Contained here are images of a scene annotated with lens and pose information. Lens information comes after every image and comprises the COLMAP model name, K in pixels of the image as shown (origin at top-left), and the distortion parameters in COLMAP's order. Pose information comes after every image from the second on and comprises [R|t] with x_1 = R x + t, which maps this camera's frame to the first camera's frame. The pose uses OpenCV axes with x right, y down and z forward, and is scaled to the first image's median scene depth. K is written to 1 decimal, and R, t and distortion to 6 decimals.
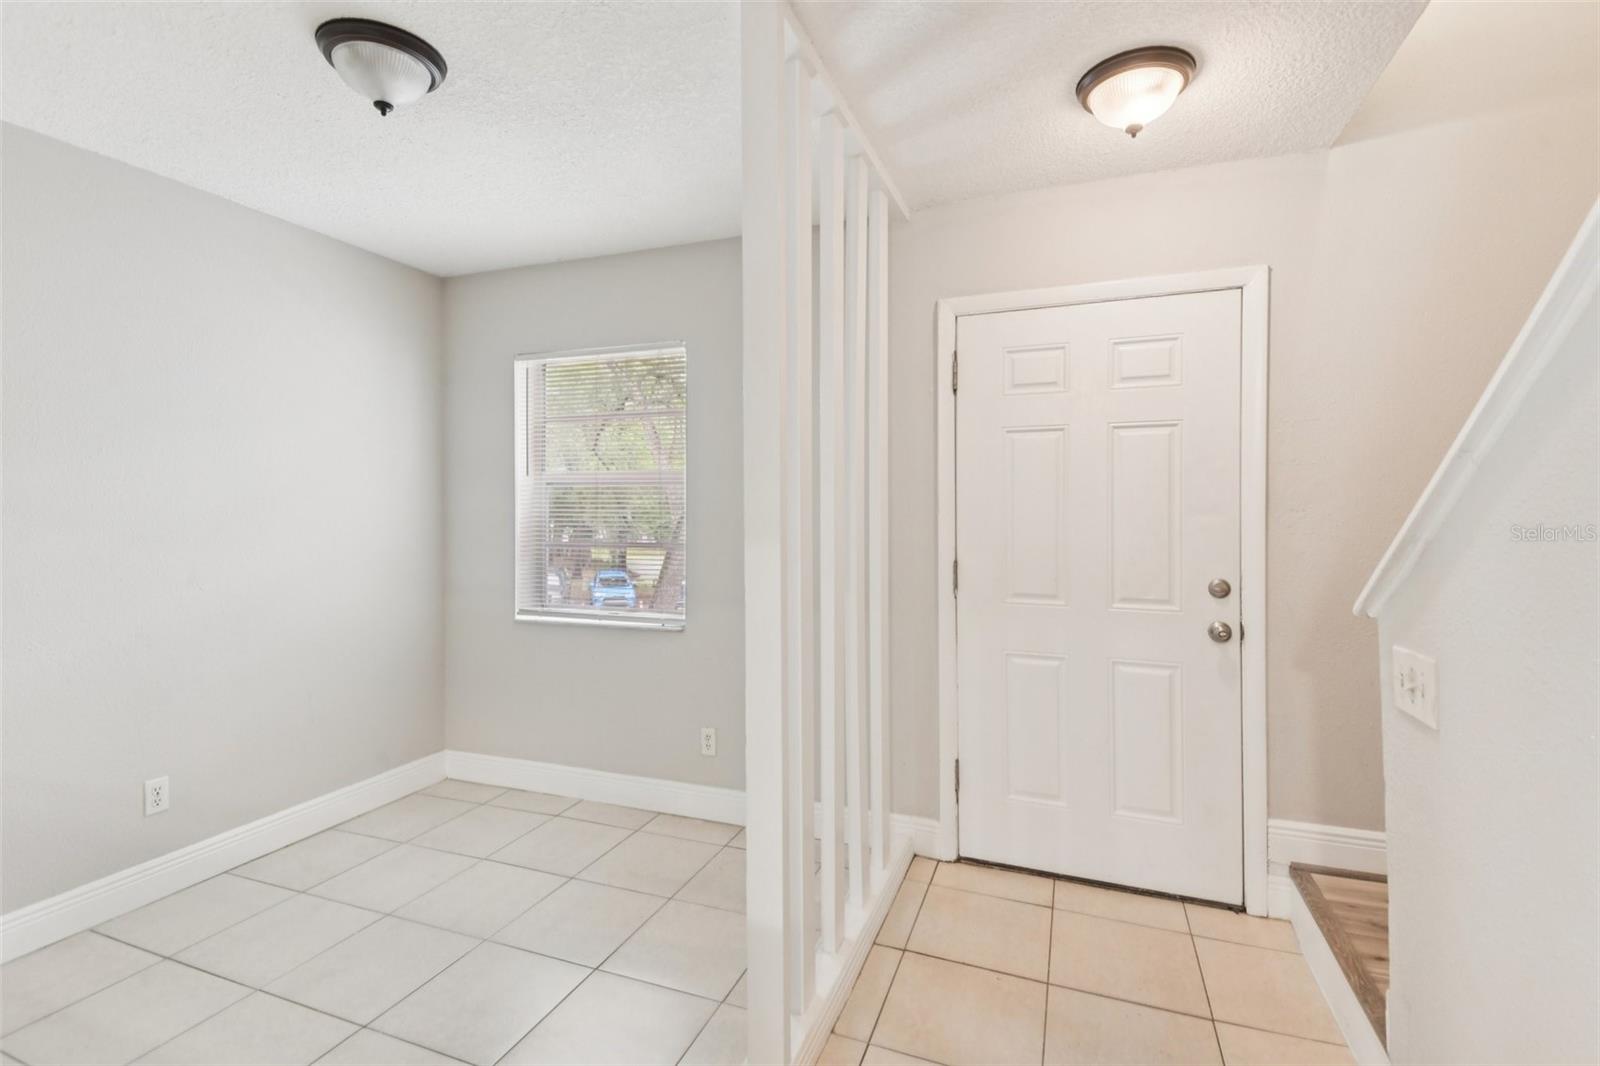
lens RADIAL K [[718.9, 0, 803.5], [0, 718.9, 512.9], [0, 0, 1]] dist [0.002573, 0.000186]
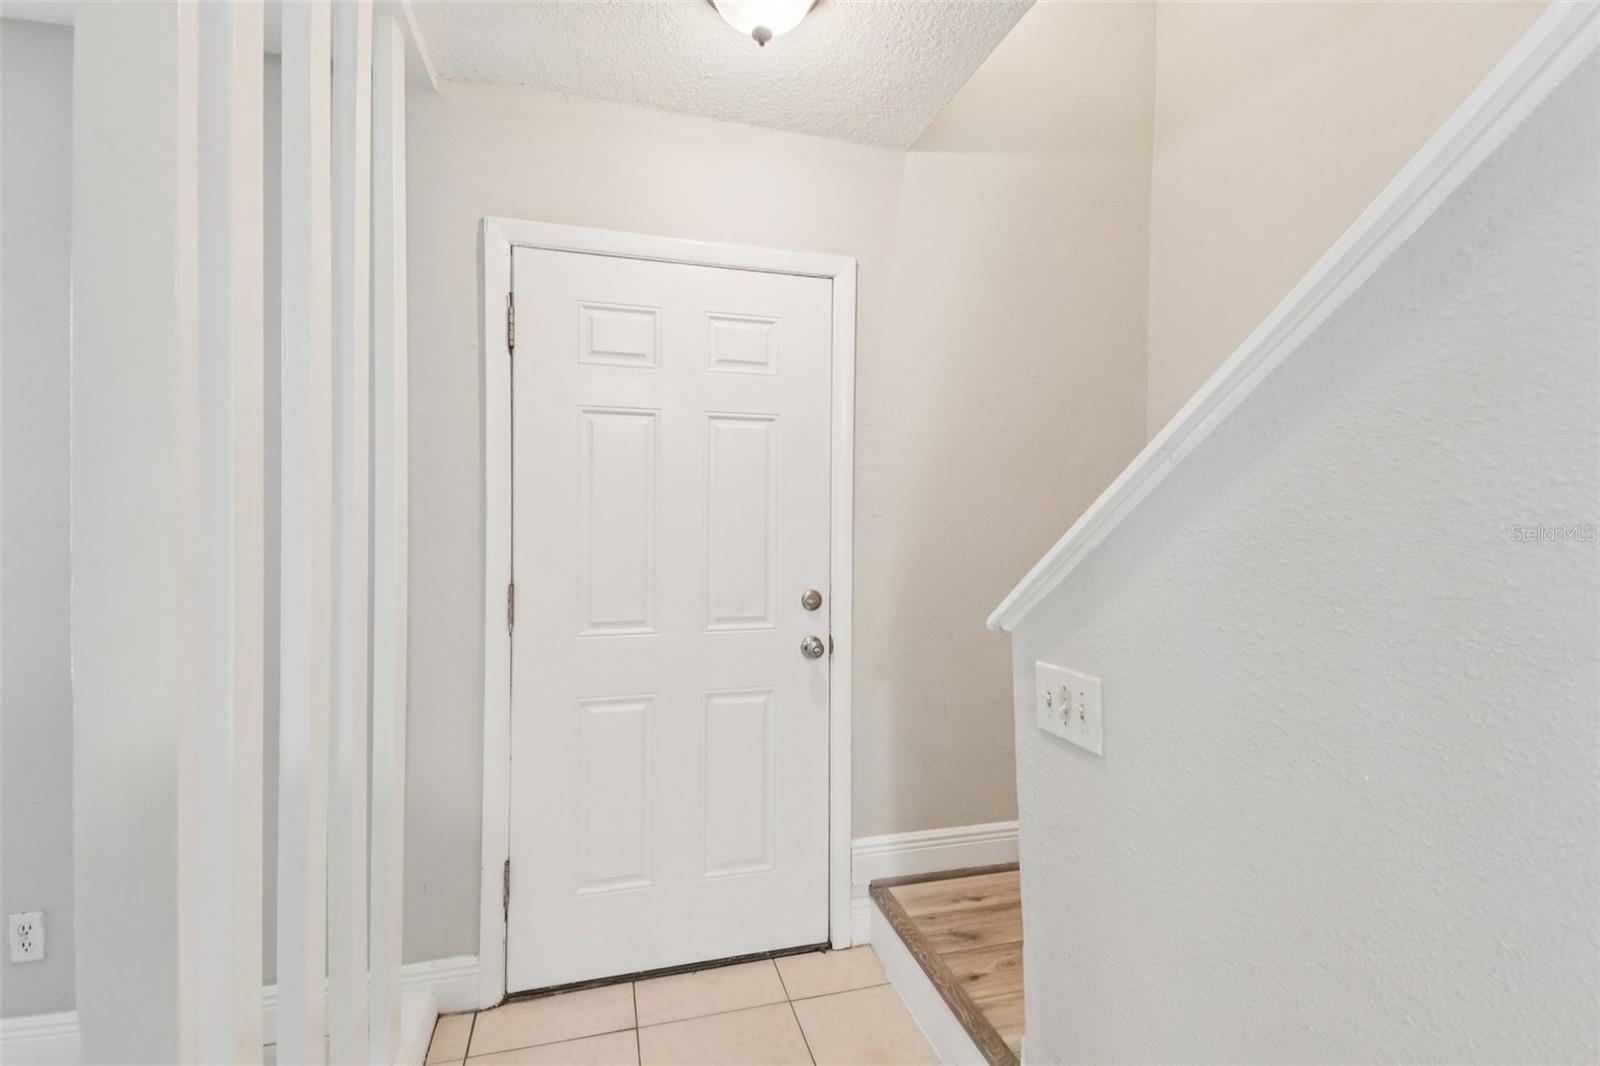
lens RADIAL K [[746.3, 0, 800.3], [0, 746.3, 513.2], [0, 0, 1]] dist [0.078624, -0.064136]
pose [[0.809728, 0.006334, 0.586771, 0.002129], [-0.001919, 0.999965, -0.008146, 0.001213], [-0.586802, 0.005470, 0.809712, 0.227700]]
